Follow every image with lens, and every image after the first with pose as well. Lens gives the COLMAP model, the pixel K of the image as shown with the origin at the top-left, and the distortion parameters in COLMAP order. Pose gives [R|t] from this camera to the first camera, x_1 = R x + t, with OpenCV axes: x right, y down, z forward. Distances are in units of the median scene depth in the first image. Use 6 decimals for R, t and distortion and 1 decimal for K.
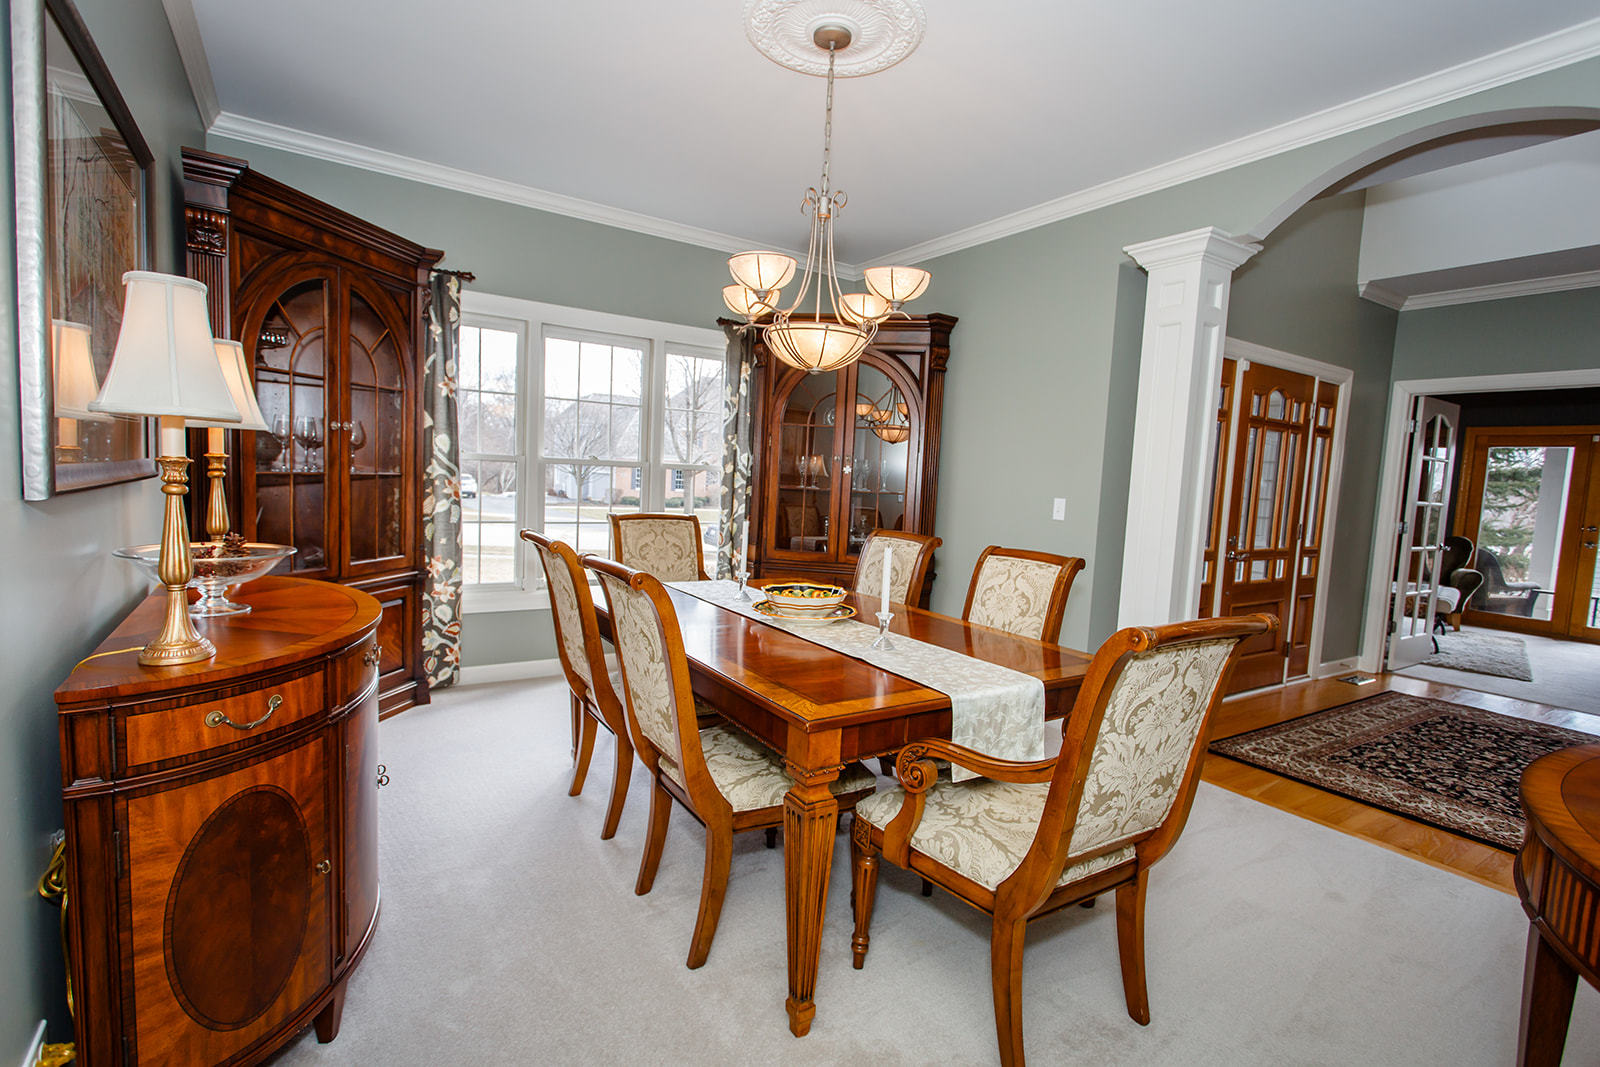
lens RADIAL K [[753.6, 0, 801.8], [0, 753.6, 537.7], [0, 0, 1]] dist [0.000735, 0.000375]
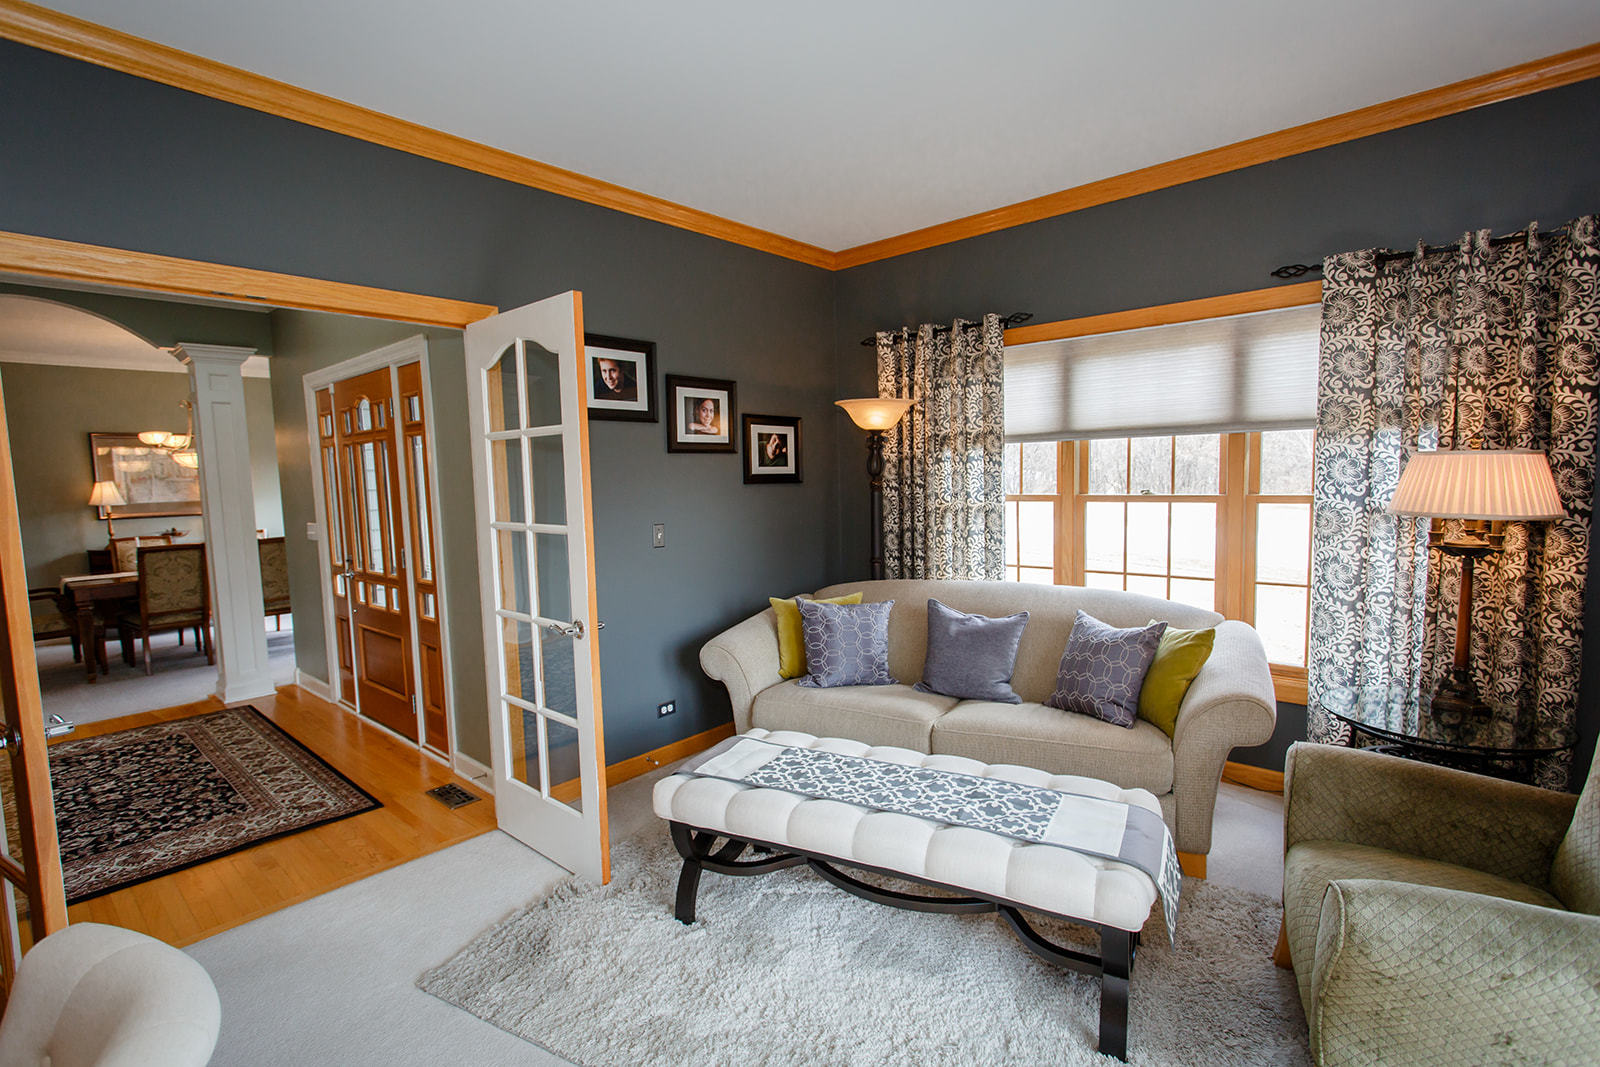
lens RADIAL K [[753.6, 0, 806.3], [0, 753.6, 537.5], [0, 0, 1]] dist [0.000735, 0.000375]
pose [[0.255870, 0.028121, -0.966302, 2.099005], [-0.050288, 0.998611, 0.015745, -0.088165], [0.965402, 0.044565, 0.256929, 1.635168]]
